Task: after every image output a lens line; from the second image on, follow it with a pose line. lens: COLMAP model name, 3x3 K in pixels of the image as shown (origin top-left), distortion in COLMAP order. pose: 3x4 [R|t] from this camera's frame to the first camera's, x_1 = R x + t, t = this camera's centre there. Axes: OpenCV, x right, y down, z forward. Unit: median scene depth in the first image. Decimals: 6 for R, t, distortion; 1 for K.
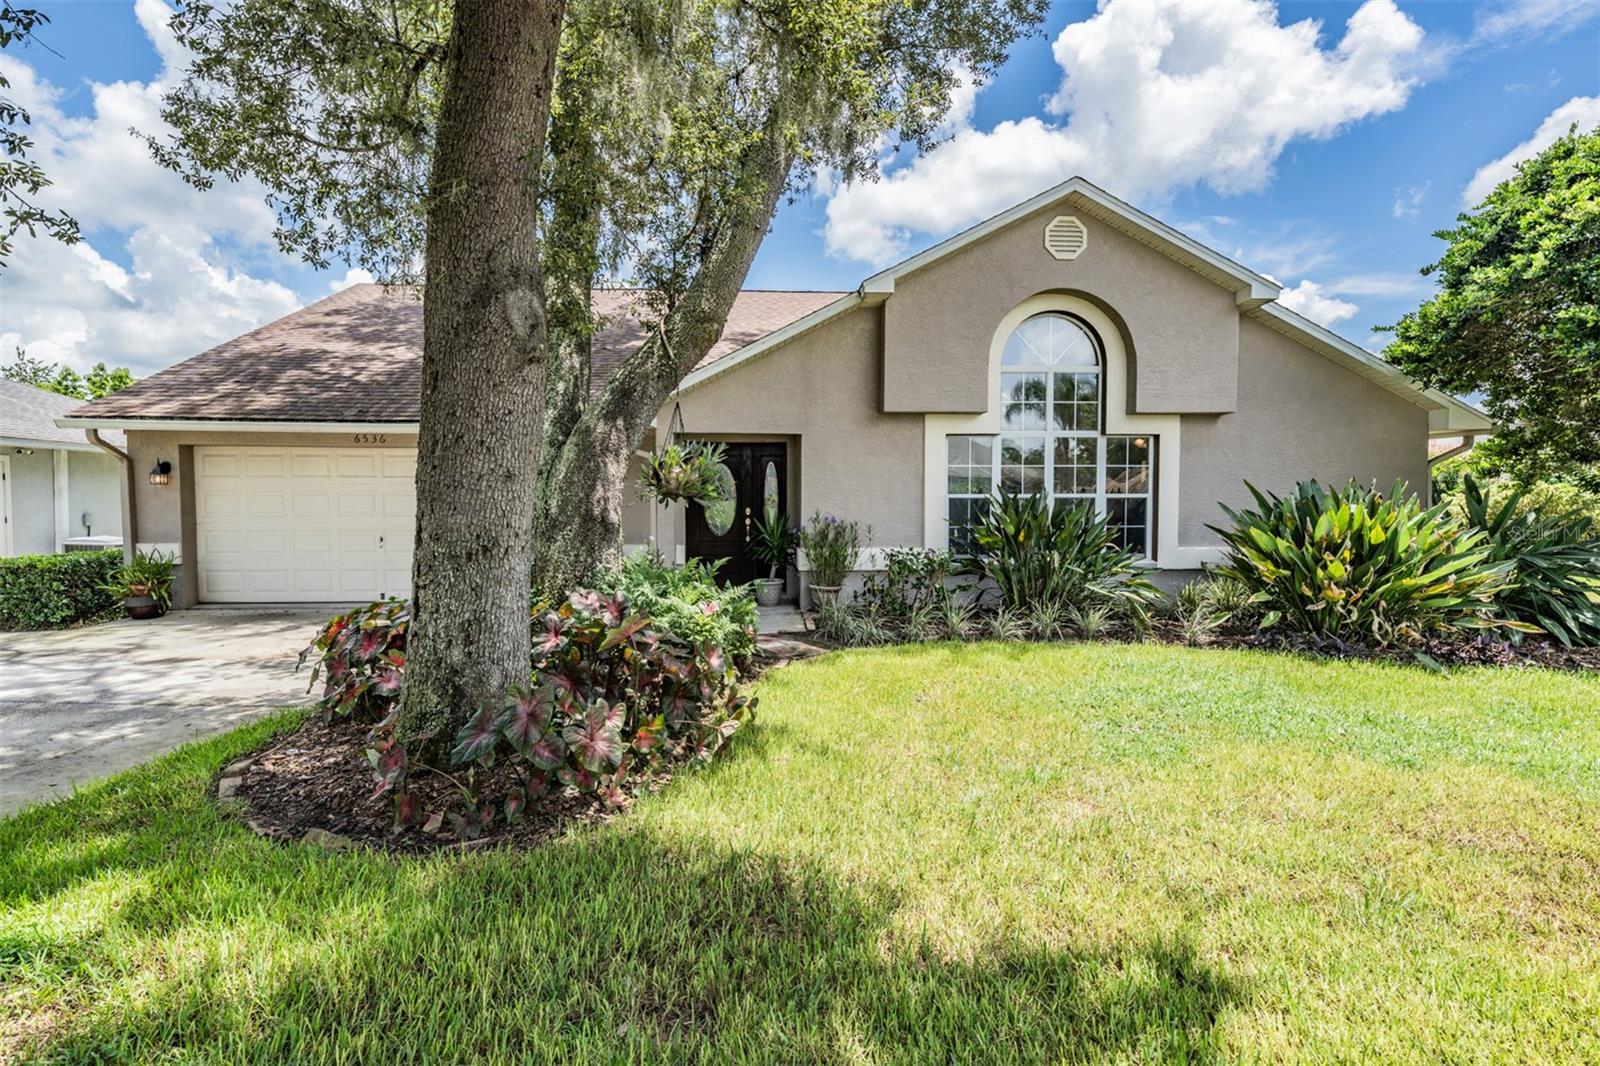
lens RADIAL K [[740.8, 0, 798.9], [0, 740.8, 533.8], [0, 0, 1]] dist [0.007845, -0.002469]
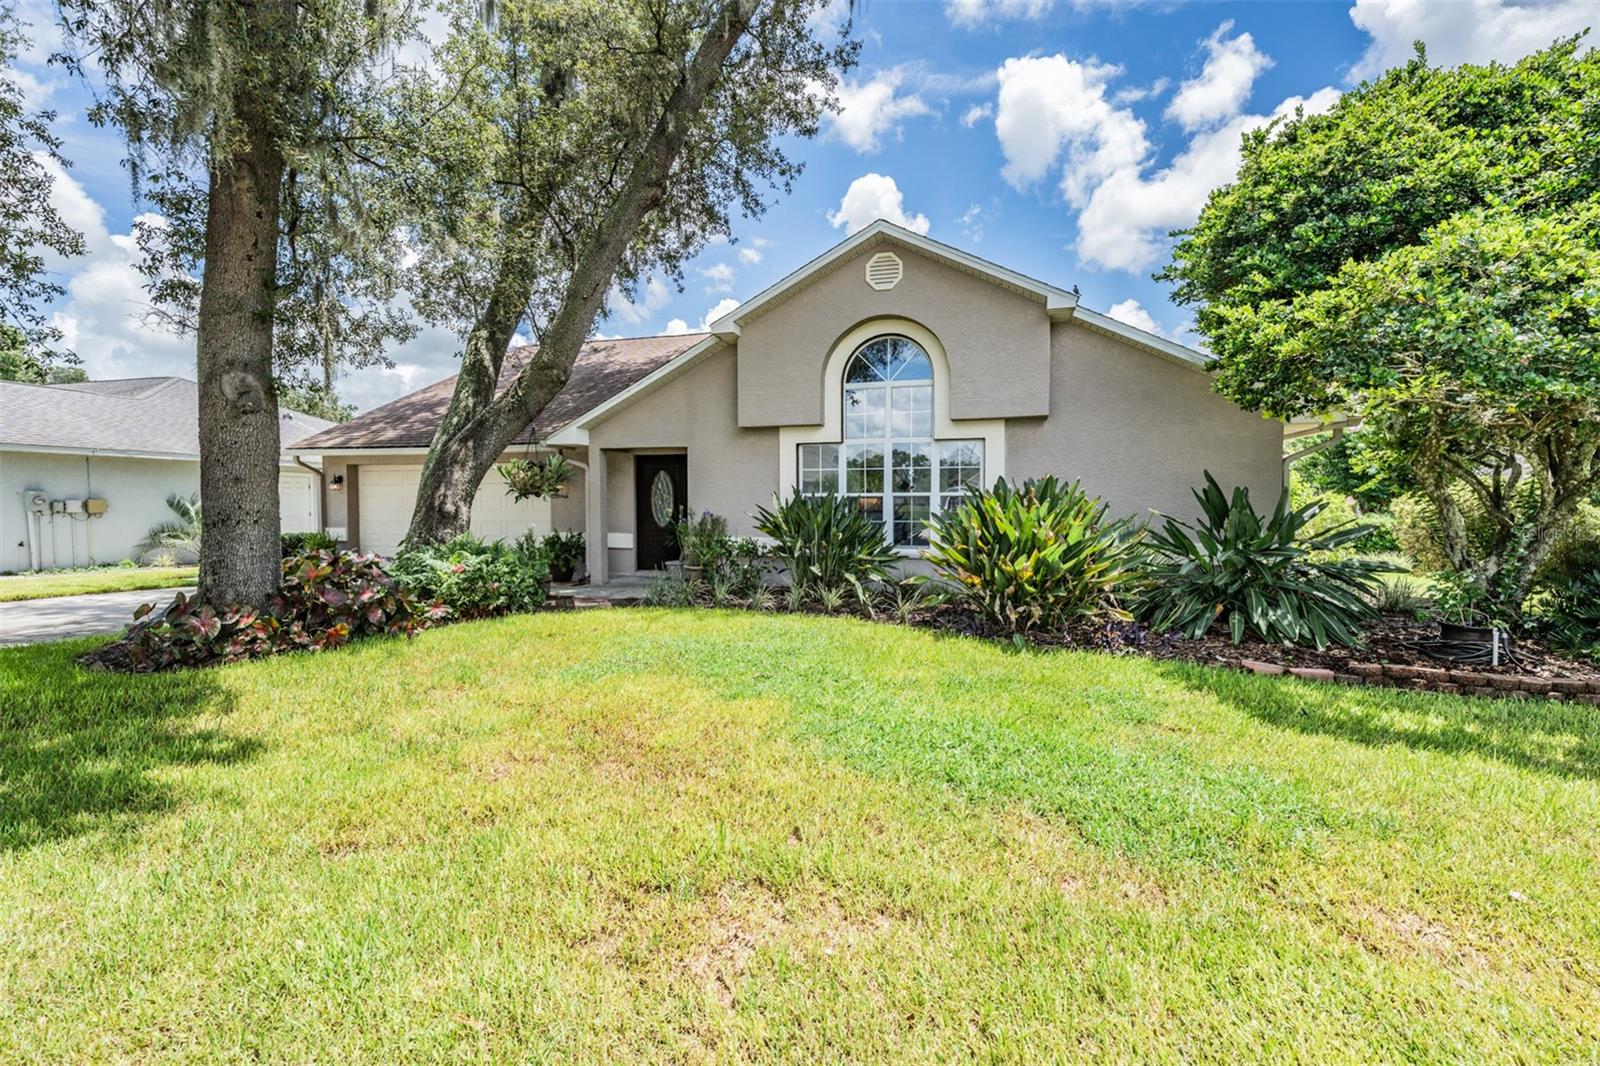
lens RADIAL K [[691.5, 0, 839.5], [0, 691.5, 525.9], [0, 0, 1]] dist [-0.000530, -0.000245]
pose [[0.946887, 0.009456, -0.321427, 0.628937], [-0.014785, 0.999791, -0.014143, 0.014426], [0.321226, 0.018144, 0.946829, -0.035151]]
